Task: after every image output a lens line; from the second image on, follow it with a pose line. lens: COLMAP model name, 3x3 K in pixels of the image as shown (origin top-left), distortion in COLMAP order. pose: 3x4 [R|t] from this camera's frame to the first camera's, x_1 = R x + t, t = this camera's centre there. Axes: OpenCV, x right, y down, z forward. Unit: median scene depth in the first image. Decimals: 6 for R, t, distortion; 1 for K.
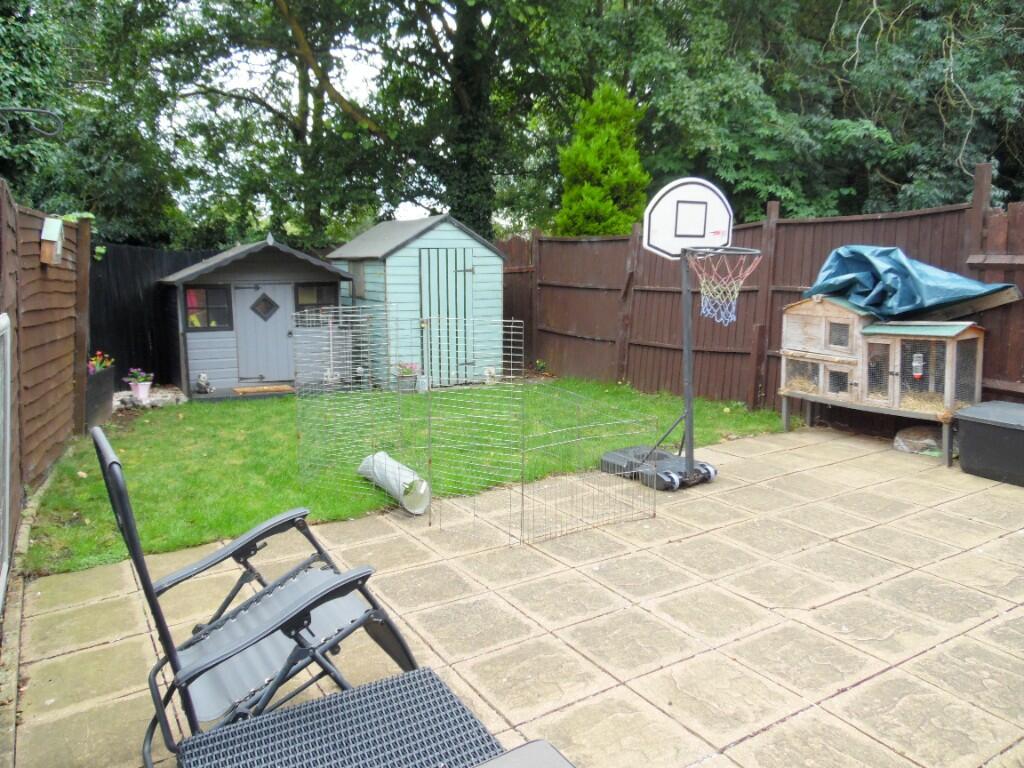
lens RADIAL K [[769.4, 0, 516.0], [0, 769.4, 382.5], [0, 0, 1]] dist [0.000906, 0.031062]
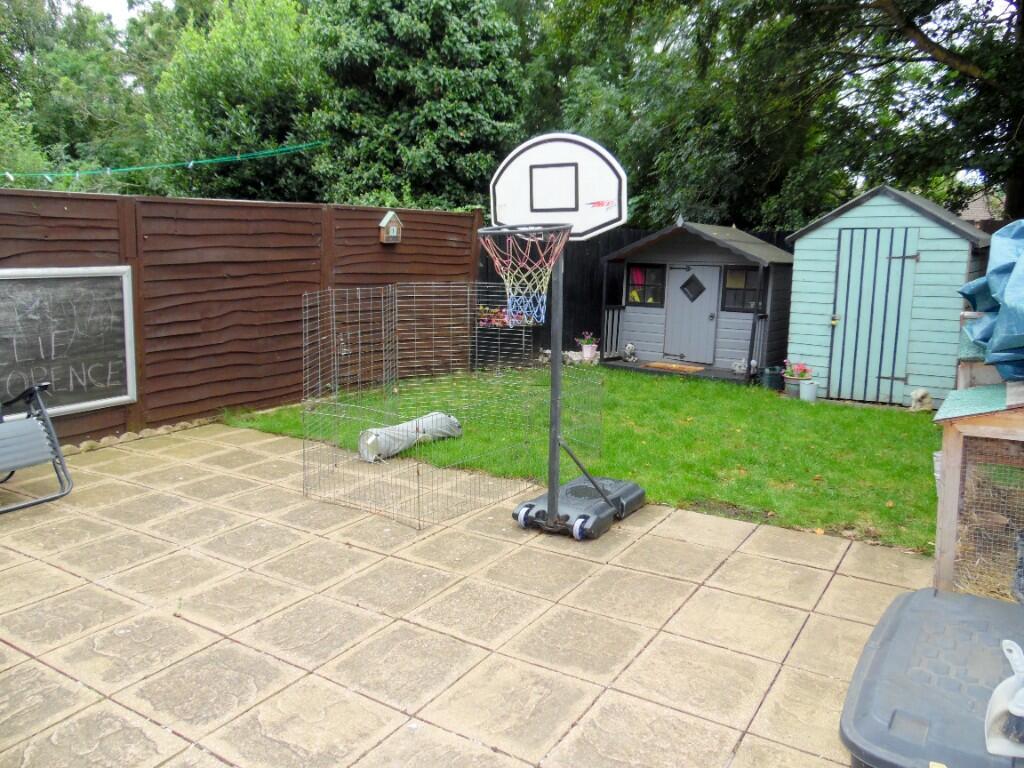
lens RADIAL K [[769.4, 0, 514.3], [0, 769.4, 383.2], [0, 0, 1]] dist [0.000906, 0.031062]
pose [[0.420209, 0.169430, -0.891469, 0.935644], [-0.150286, 0.981841, 0.115766, -0.105156], [0.894896, 0.085330, 0.438042, 0.653365]]
